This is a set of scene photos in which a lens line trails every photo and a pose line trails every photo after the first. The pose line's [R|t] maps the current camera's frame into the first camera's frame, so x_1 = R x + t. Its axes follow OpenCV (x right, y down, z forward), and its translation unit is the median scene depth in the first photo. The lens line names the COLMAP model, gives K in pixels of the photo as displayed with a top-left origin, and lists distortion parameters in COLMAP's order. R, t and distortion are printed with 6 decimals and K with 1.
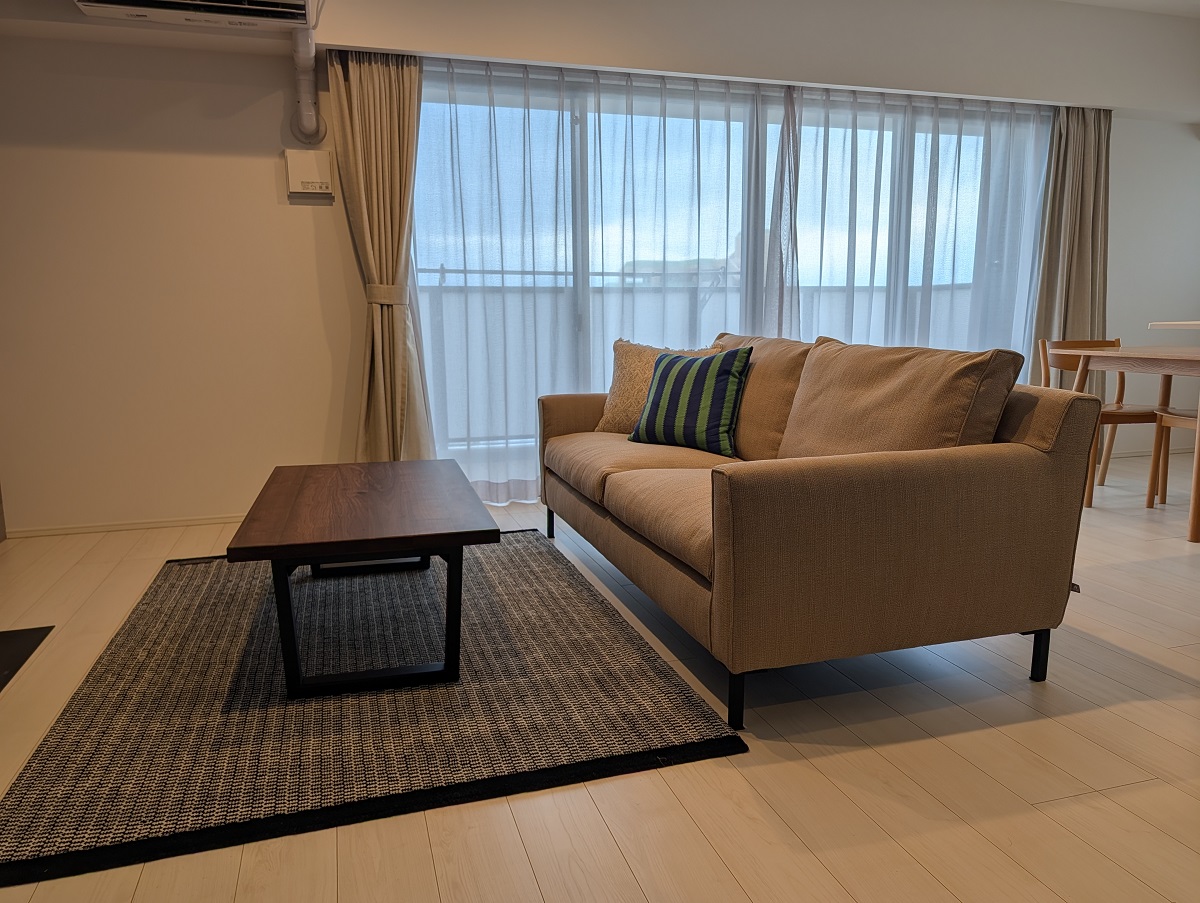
lens RADIAL K [[843.7, 0, 599.9], [0, 843.7, 451.7], [0, 0, 1]] dist [0.009544, -0.017071]
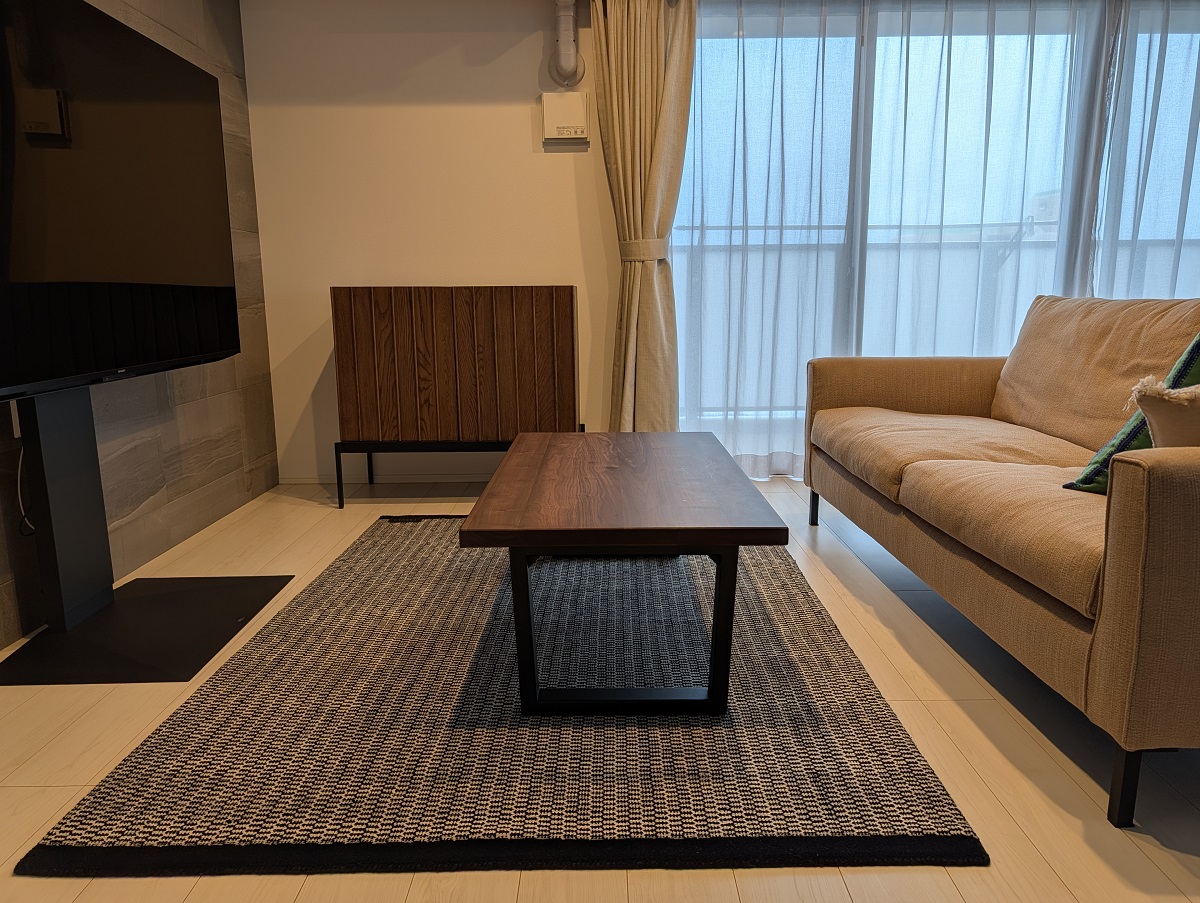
lens RADIAL K [[843.7, 0, 612.2], [0, 843.7, 455.3], [0, 0, 1]] dist [0.009544, -0.017071]
pose [[0.953426, 0.058388, -0.295923, 0.037874], [-0.047228, 0.997882, 0.044730, -0.000058], [0.297908, -0.028671, 0.954164, 0.141358]]
